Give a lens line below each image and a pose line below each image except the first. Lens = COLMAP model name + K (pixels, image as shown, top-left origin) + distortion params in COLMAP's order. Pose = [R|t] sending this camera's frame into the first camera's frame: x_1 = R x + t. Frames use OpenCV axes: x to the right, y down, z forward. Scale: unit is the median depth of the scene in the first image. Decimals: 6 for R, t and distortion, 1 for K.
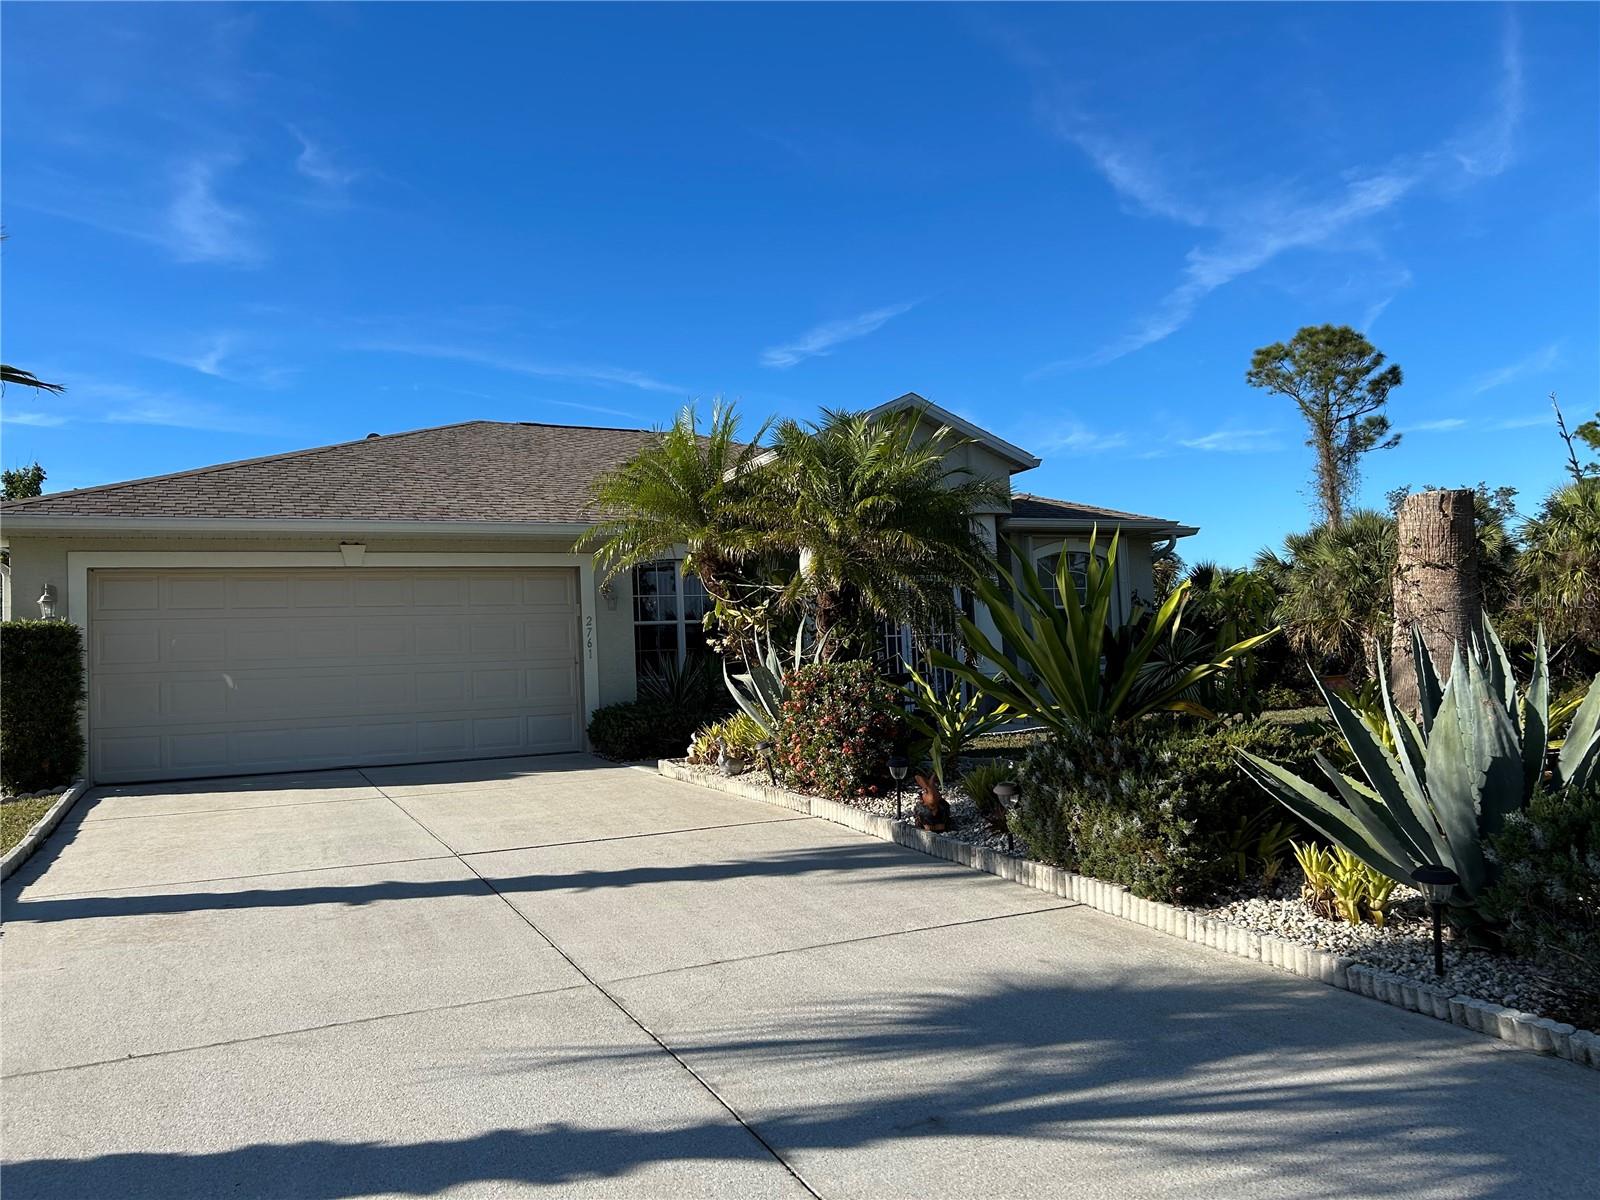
lens RADIAL K [[1212.9, 0, 797.6], [0, 1212.9, 600.3], [0, 0, 1]] dist [0.086411, -0.122335]
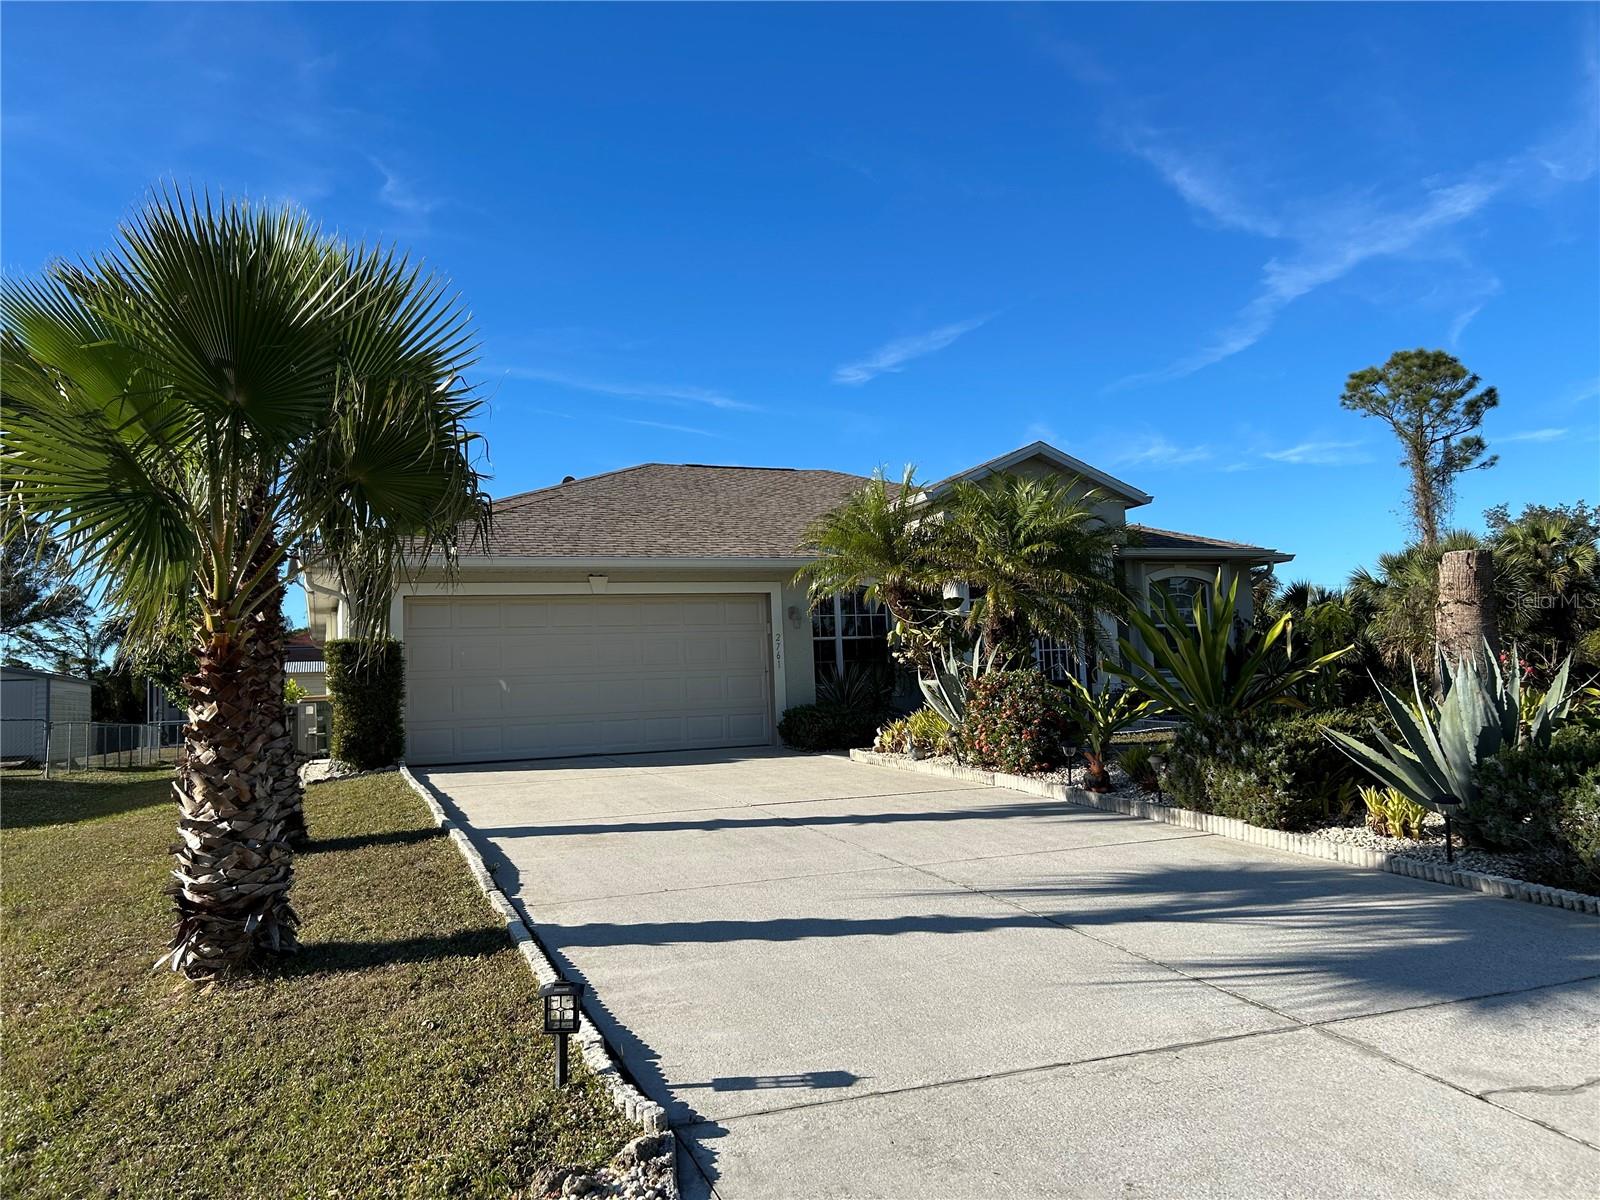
lens RADIAL K [[1208.3, 0, 798.6], [0, 1208.3, 592.8], [0, 0, 1]] dist [0.052803, -0.061218]
pose [[0.997533, -0.000925, -0.070191, -0.109162], [-0.000338, 0.999838, -0.017977, -0.009725], [0.070196, 0.017957, 0.997372, -0.332265]]
